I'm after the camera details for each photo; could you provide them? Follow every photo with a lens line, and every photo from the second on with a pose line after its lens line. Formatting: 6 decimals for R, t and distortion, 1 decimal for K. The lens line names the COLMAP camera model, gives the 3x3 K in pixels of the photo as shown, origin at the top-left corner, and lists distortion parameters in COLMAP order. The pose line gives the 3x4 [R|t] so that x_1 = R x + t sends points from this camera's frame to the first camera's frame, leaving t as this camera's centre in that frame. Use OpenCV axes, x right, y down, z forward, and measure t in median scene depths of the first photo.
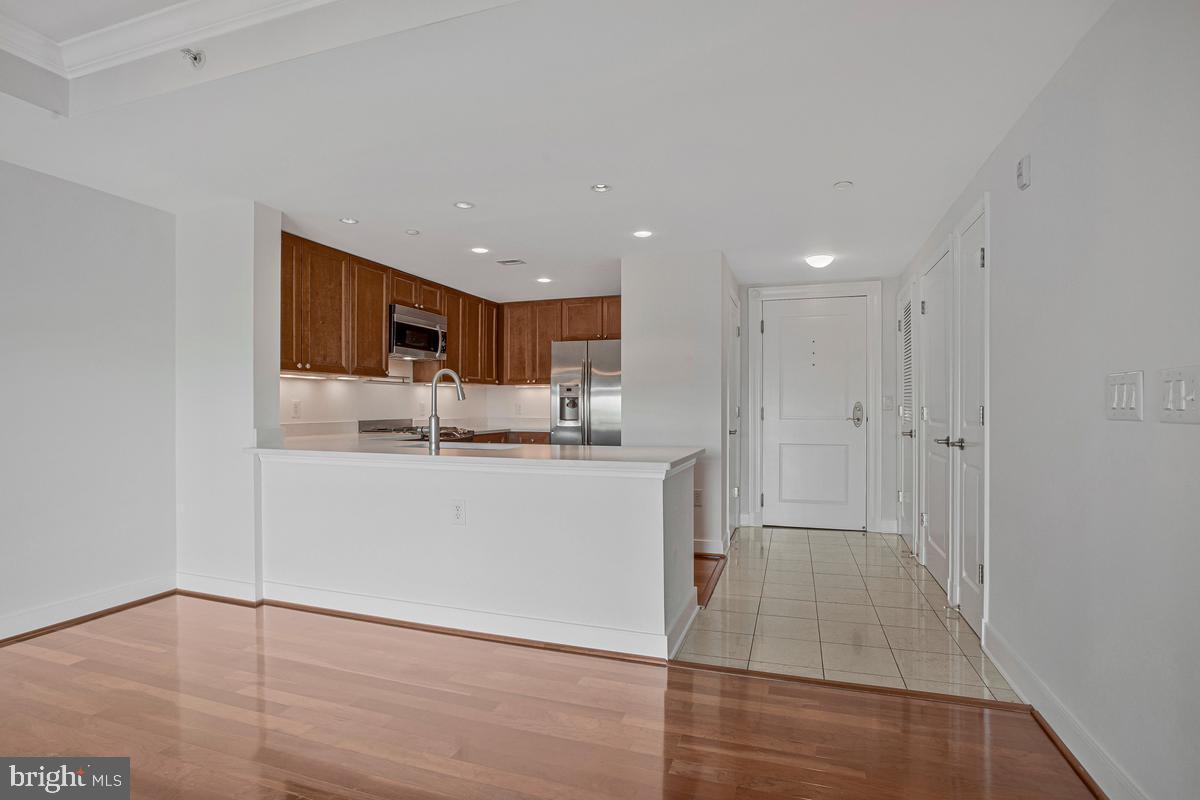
lens RADIAL K [[599.8, 0, 609.9], [0, 599.8, 412.9], [0, 0, 1]] dist [-0.060556, 0.023294]
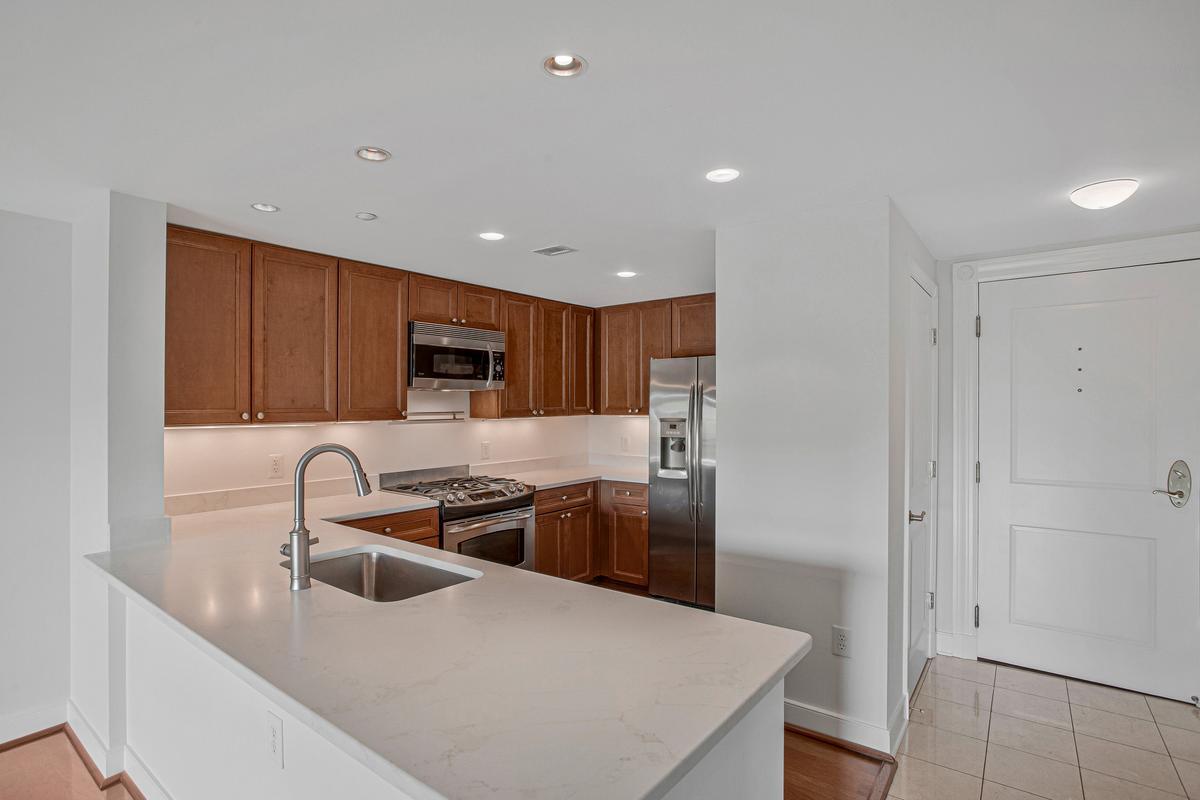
lens RADIAL K [[599.8, 0, 605.1], [0, 599.8, 409.6], [0, 0, 1]] dist [-0.060556, 0.023294]
pose [[0.945978, -0.002318, -0.324223, 0.107189], [0.001619, 0.999996, -0.002426, -0.070634], [0.324227, 0.001770, 0.945978, 0.375642]]
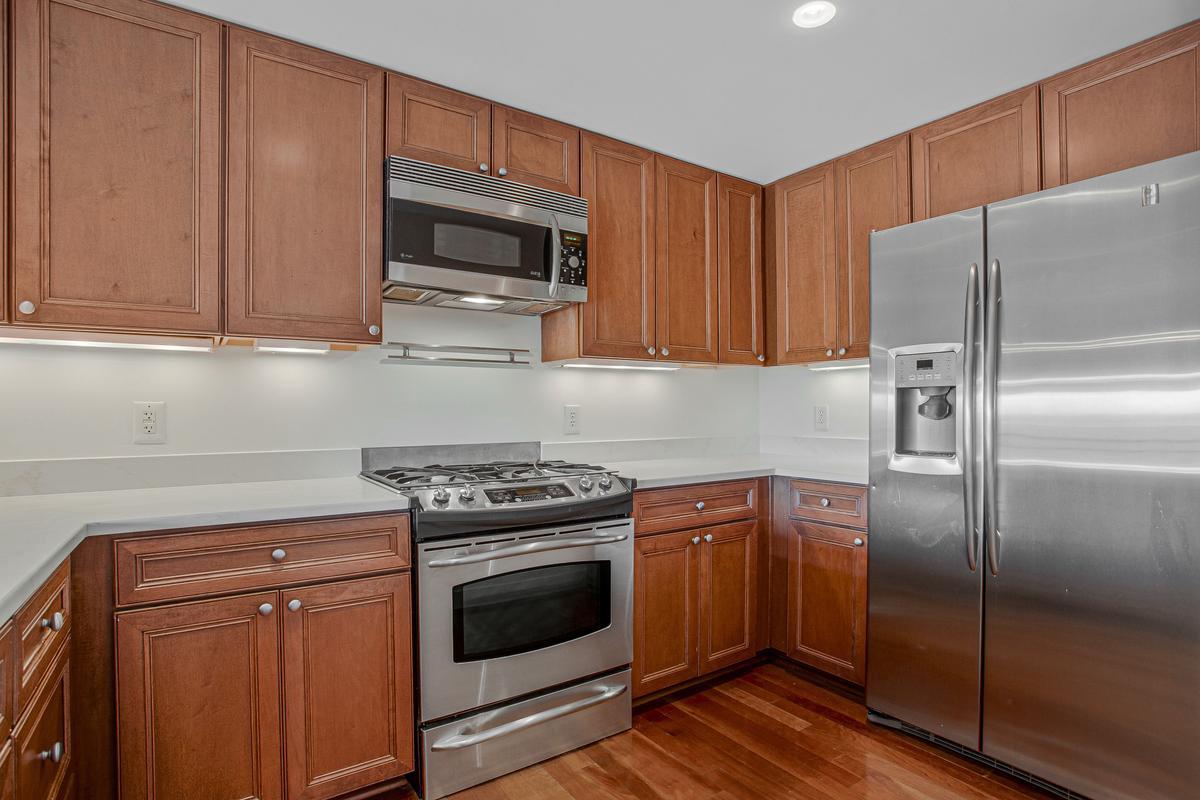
lens RADIAL K [[599.8, 0, 606.1], [0, 599.8, 405.1], [0, 0, 1]] dist [-0.060556, 0.023294]
pose [[0.796290, -0.008613, -0.604854, -0.012963], [-0.002190, 0.999851, -0.017121, -0.011560], [0.604911, 0.014957, 0.796152, 0.784018]]
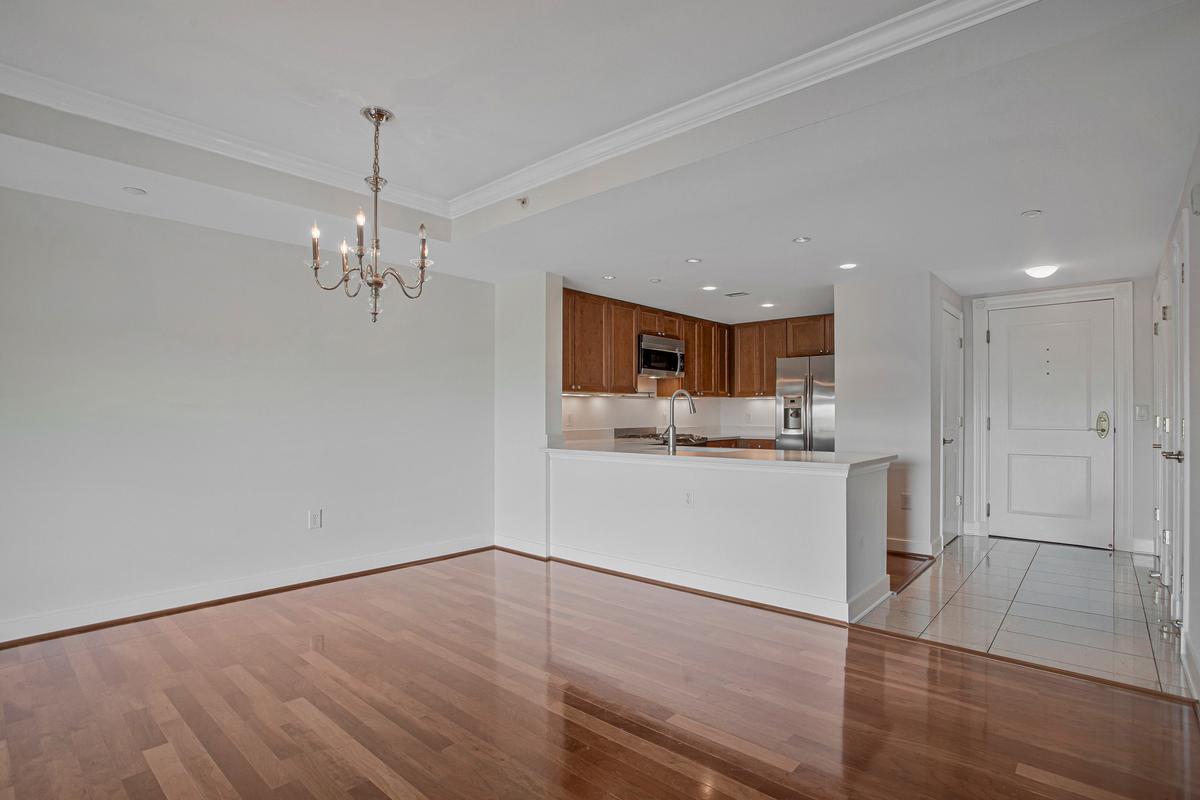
lens RADIAL K [[599.8, 0, 603.3], [0, 599.8, 419.1], [0, 0, 1]] dist [-0.060556, 0.023294]
pose [[0.916260, 0.000879, -0.400584, 0.066226], [-0.001714, 0.999997, -0.001727, -0.004182], [0.400581, 0.002269, 0.916258, -0.183988]]
